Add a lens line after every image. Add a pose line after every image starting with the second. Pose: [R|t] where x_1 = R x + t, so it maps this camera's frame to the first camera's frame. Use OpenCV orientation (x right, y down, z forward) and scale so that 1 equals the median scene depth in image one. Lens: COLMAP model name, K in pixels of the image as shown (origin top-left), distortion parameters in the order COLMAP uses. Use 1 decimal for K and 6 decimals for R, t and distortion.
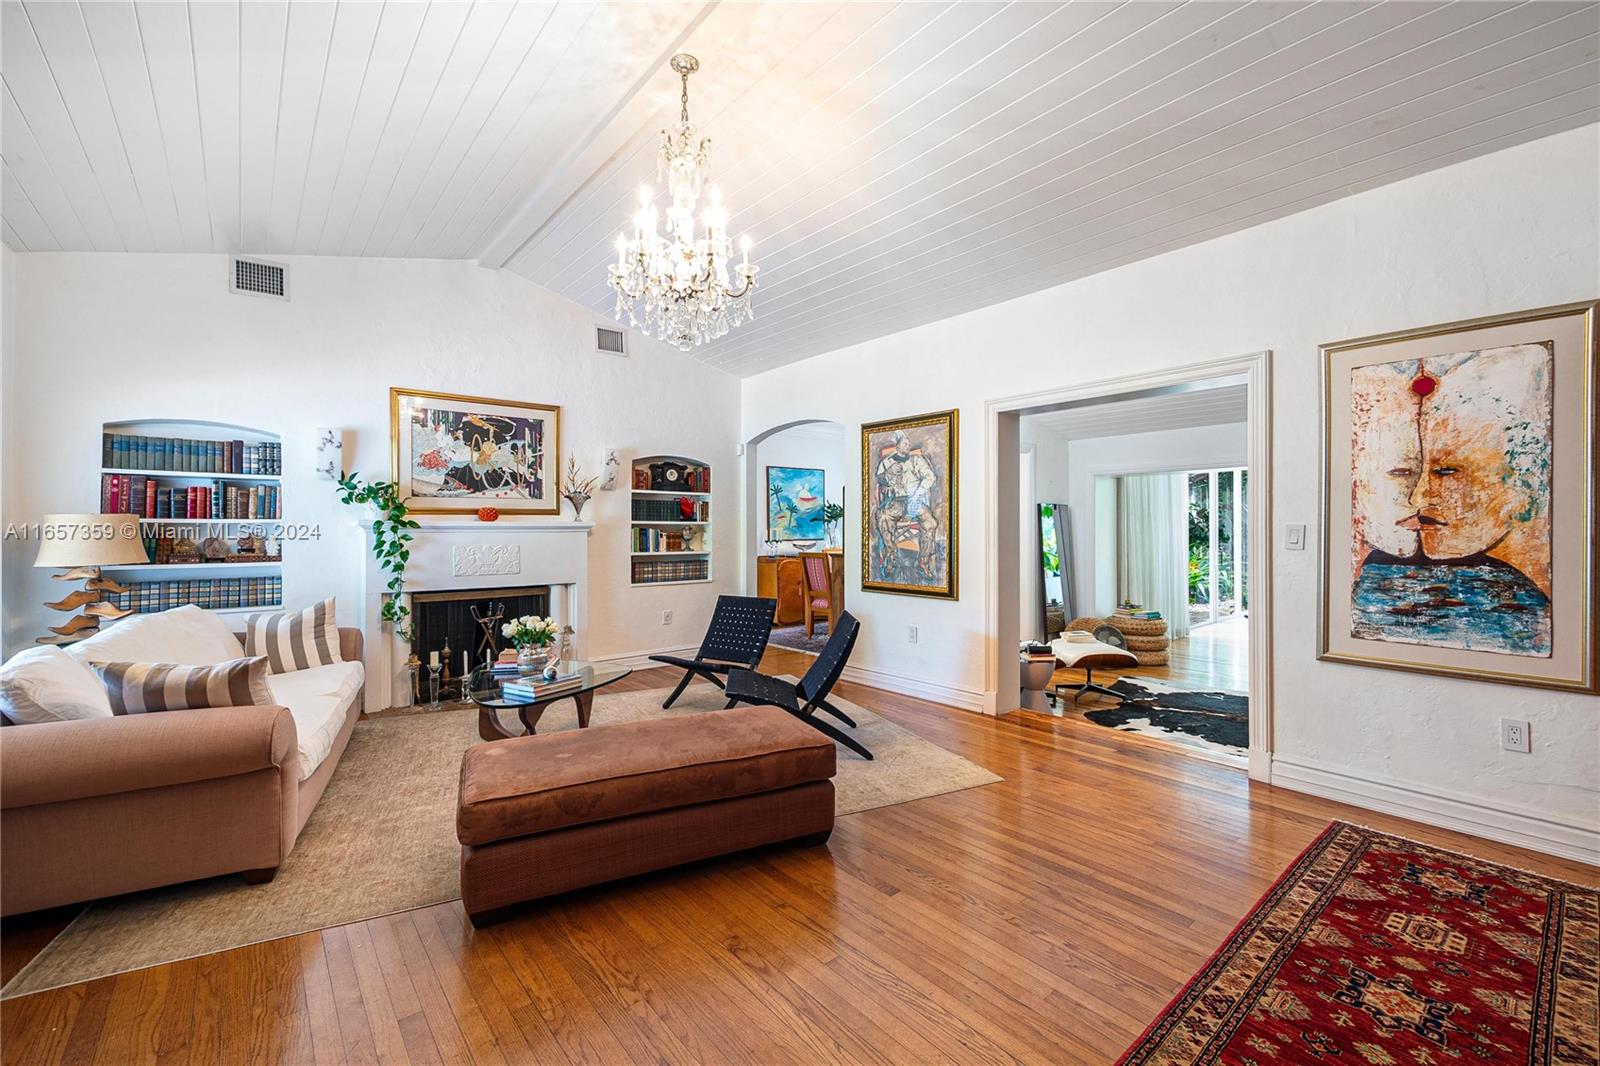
lens RADIAL K [[662.3, 0, 795.8], [0, 662.3, 529.5], [0, 0, 1]] dist [-0.001392, 0.000463]
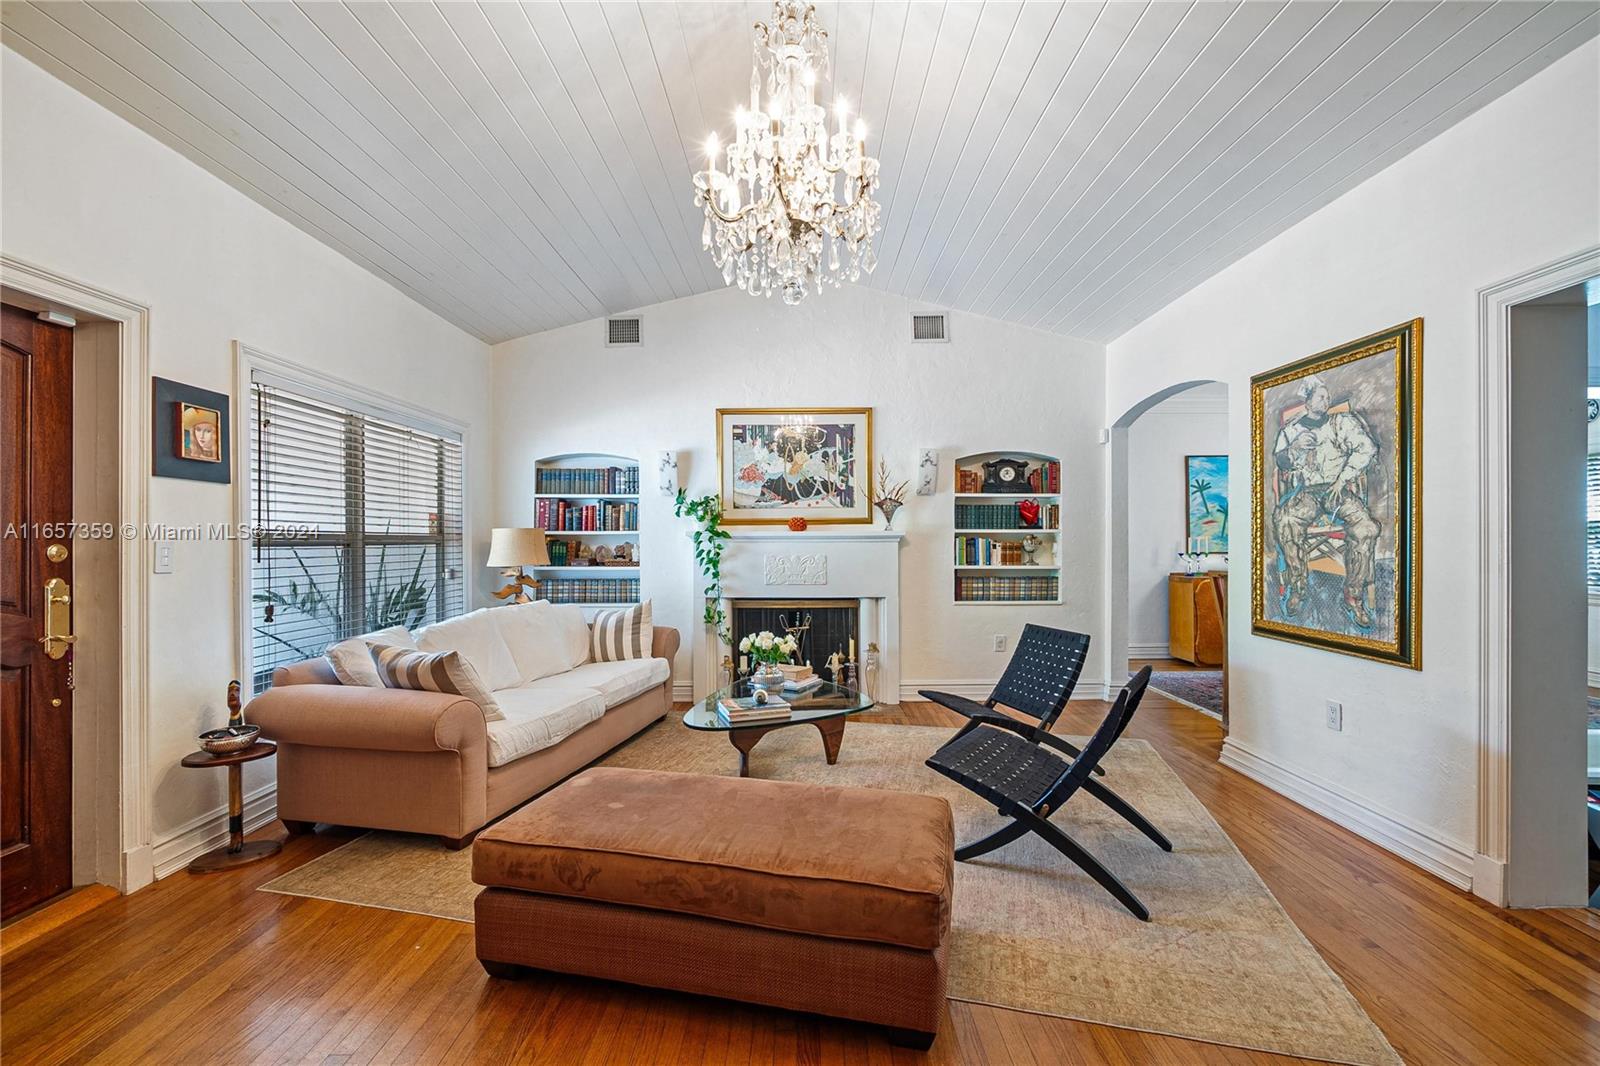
lens RADIAL K [[662.3, 0, 806.5], [0, 662.3, 540.1], [0, 0, 1]] dist [-0.001392, 0.000463]
pose [[0.774664, 0.000799, -0.632372, 0.189864], [0.001068, 0.999996, 0.002572, -0.001526], [0.632372, -0.002668, 0.774661, 0.247056]]
